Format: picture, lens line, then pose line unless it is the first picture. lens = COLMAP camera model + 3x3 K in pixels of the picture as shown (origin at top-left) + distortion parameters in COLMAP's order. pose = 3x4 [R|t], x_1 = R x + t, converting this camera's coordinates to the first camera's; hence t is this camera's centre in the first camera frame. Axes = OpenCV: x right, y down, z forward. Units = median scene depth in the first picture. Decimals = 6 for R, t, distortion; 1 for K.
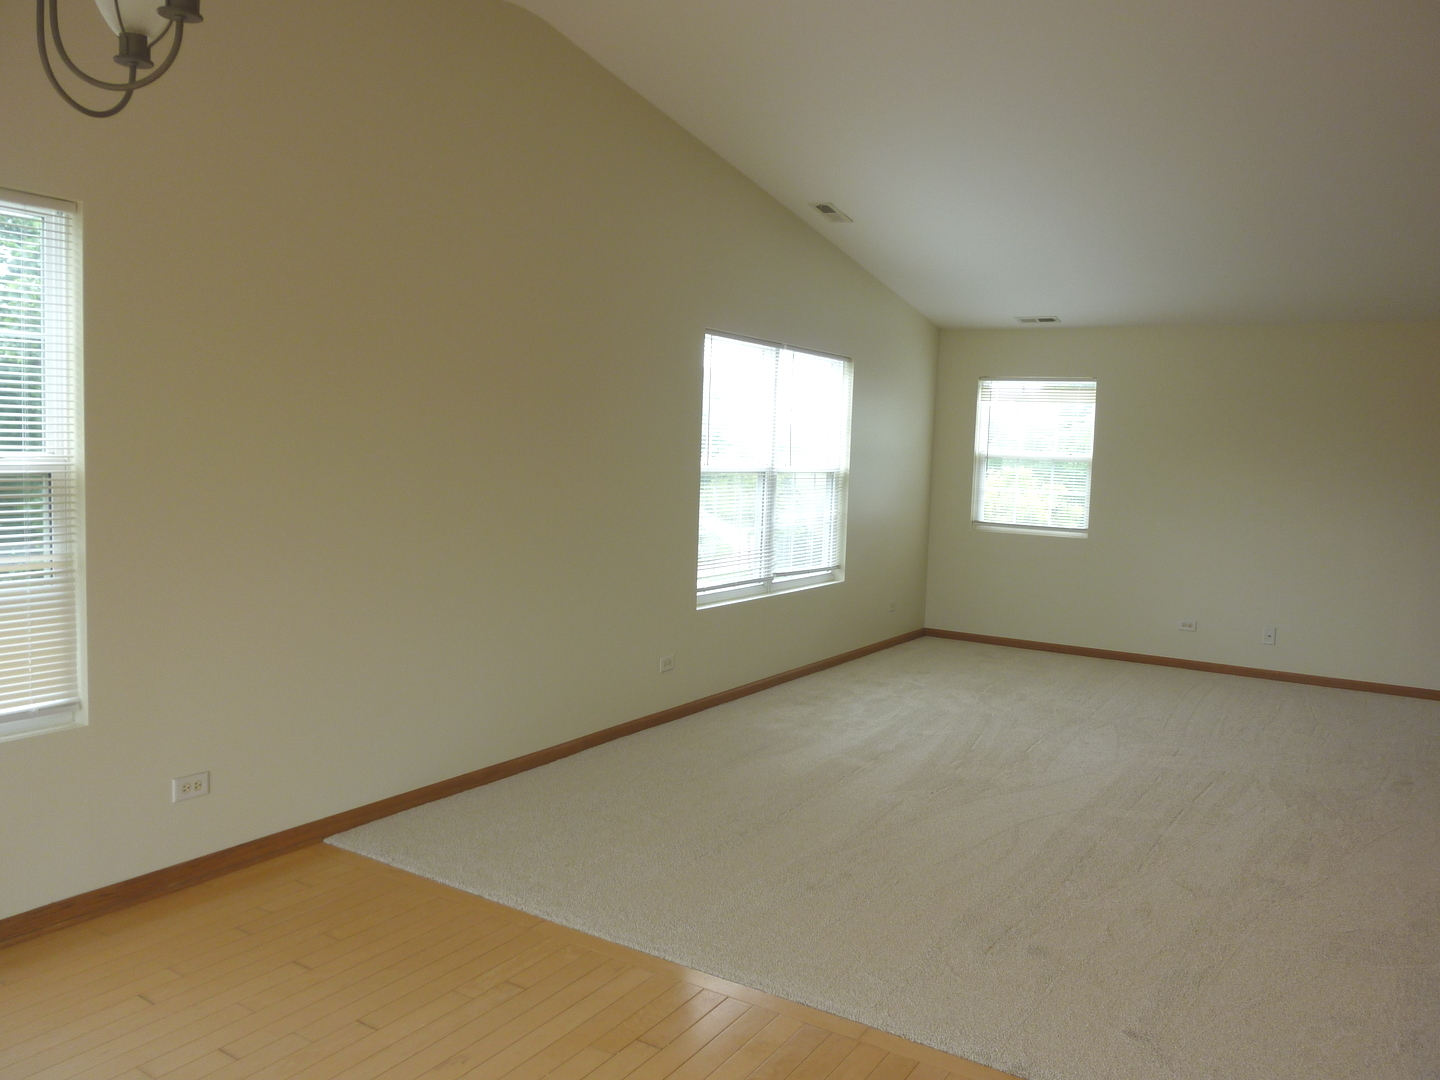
lens RADIAL K [[1089.8, 0, 723.8], [0, 1089.8, 542.5], [0, 0, 1]] dist [-0.036775, 0.004404]
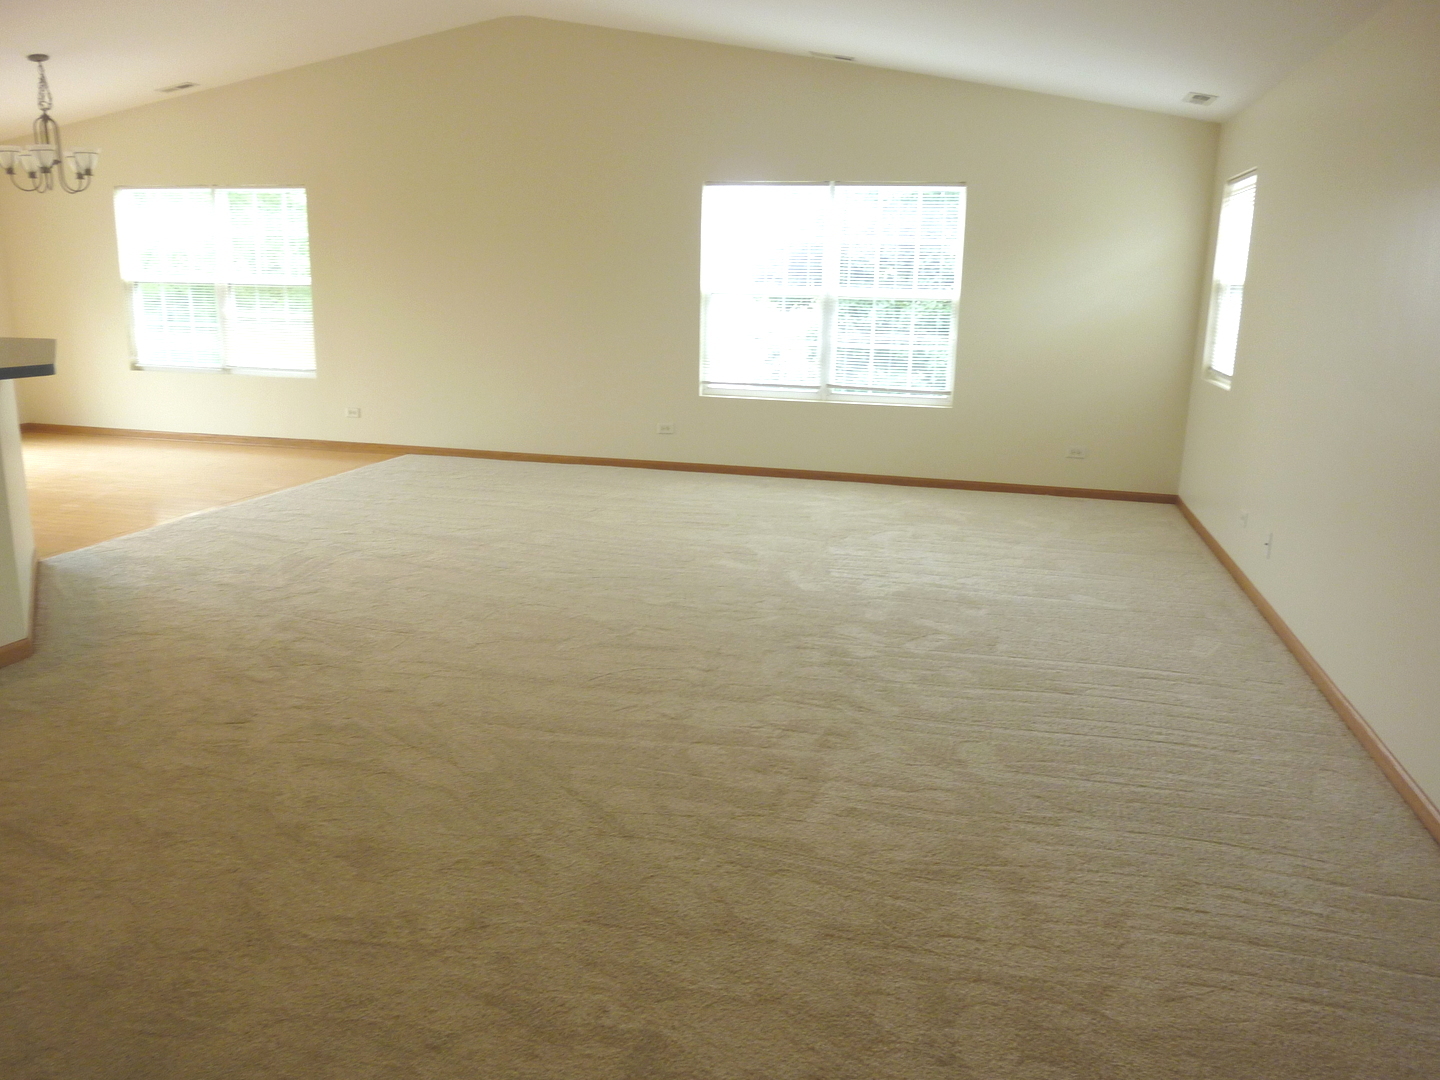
lens RADIAL K [[1093.3, 0, 722.7], [0, 1093.3, 542.7], [0, 0, 1]] dist [-0.034645, 0.003521]
pose [[0.311690, 0.199940, -0.928910, 1.034655], [-0.090812, 0.979404, 0.180336, -0.005762], [0.945834, 0.028147, 0.323427, 0.473555]]
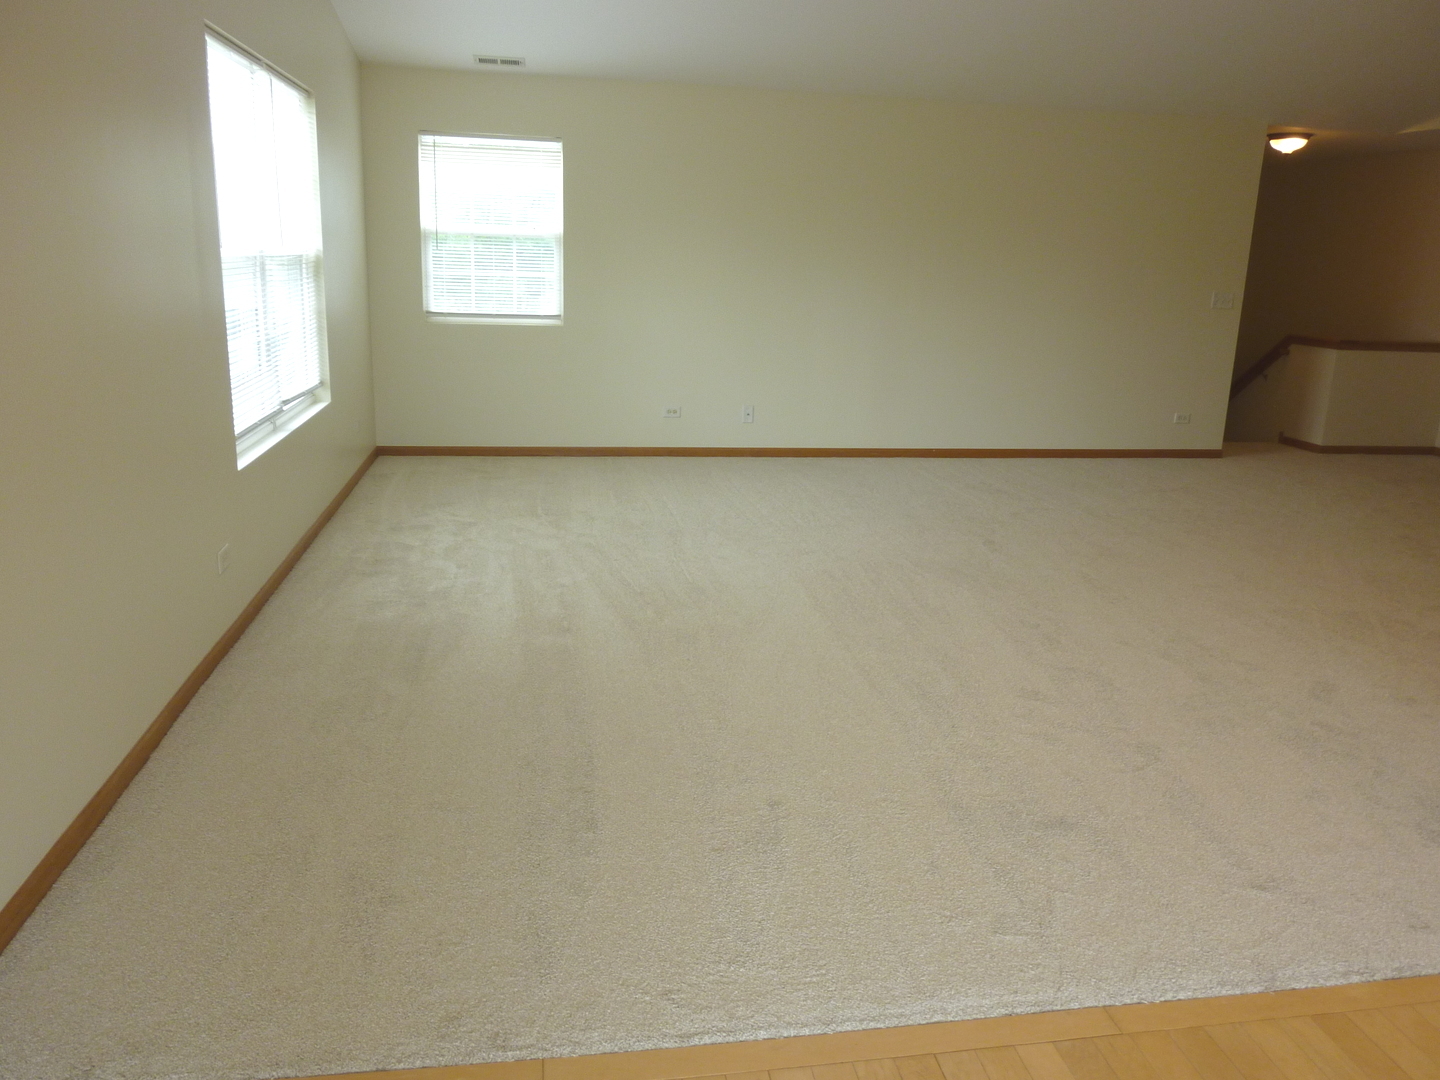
lens RADIAL K [[1089.8, 0, 723.8], [0, 1089.8, 542.5], [0, 0, 1]] dist [-0.036775, 0.004404]
pose [[0.751233, -0.179753, 0.635089, -0.184550], [0.049655, 0.974866, 0.217187, -0.019436], [-0.658167, -0.131623, 0.741277, 0.246733]]
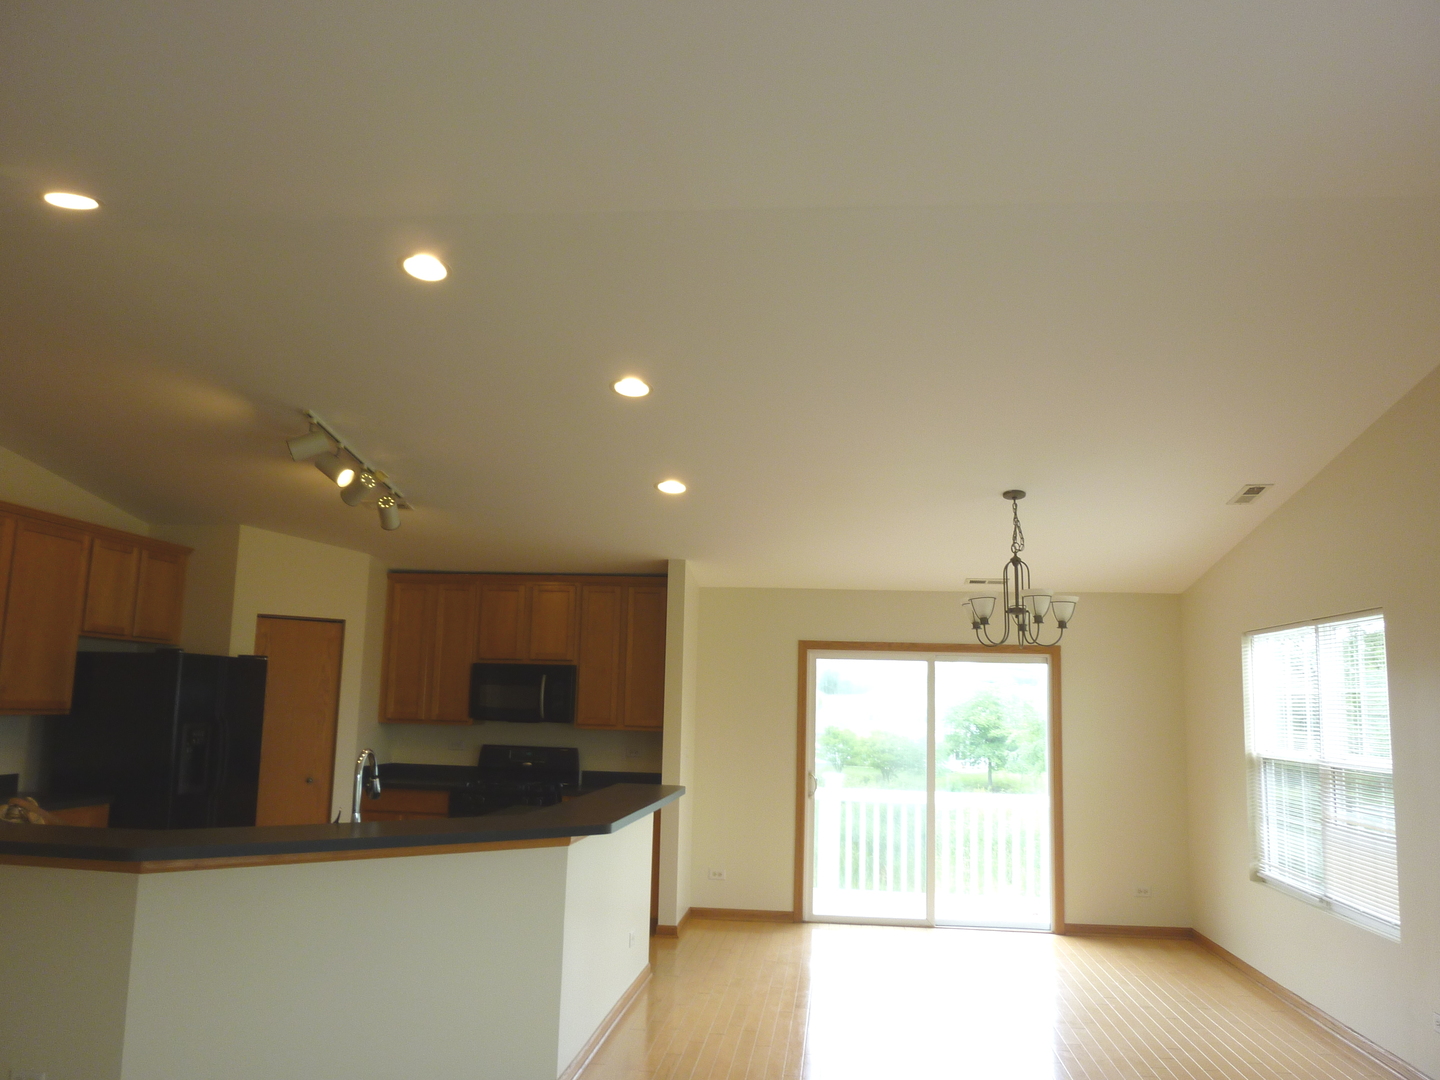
lens RADIAL K [[1089.8, 0, 723.8], [0, 1089.8, 542.5], [0, 0, 1]] dist [-0.036775, 0.004404]
pose [[-0.896022, -0.118524, -0.427897, 0.415739], [-0.090823, 0.992262, -0.084664, -0.075744], [0.434621, -0.036998, -0.899853, 0.845778]]
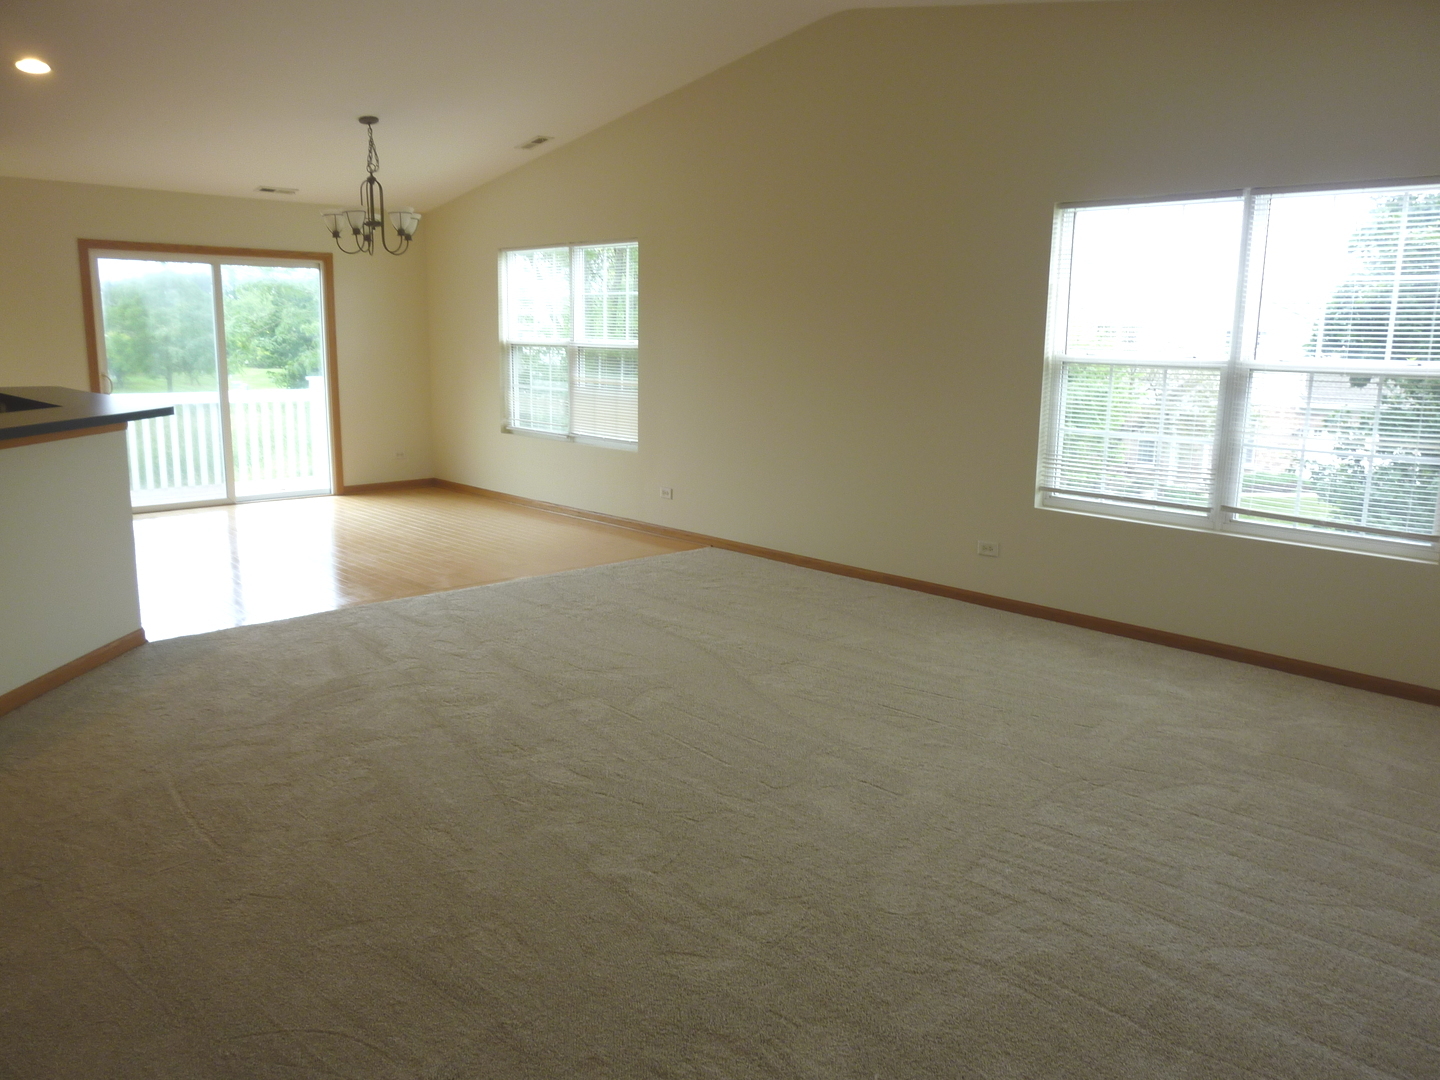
lens RADIAL K [[1089.8, 0, 723.8], [0, 1089.8, 542.5], [0, 0, 1]] dist [-0.036775, 0.004404]
pose [[-0.241715, 0.149836, -0.958709, 0.765462], [-0.103674, 0.978363, 0.179047, -0.039962], [0.964793, 0.142672, -0.220951, 0.763584]]
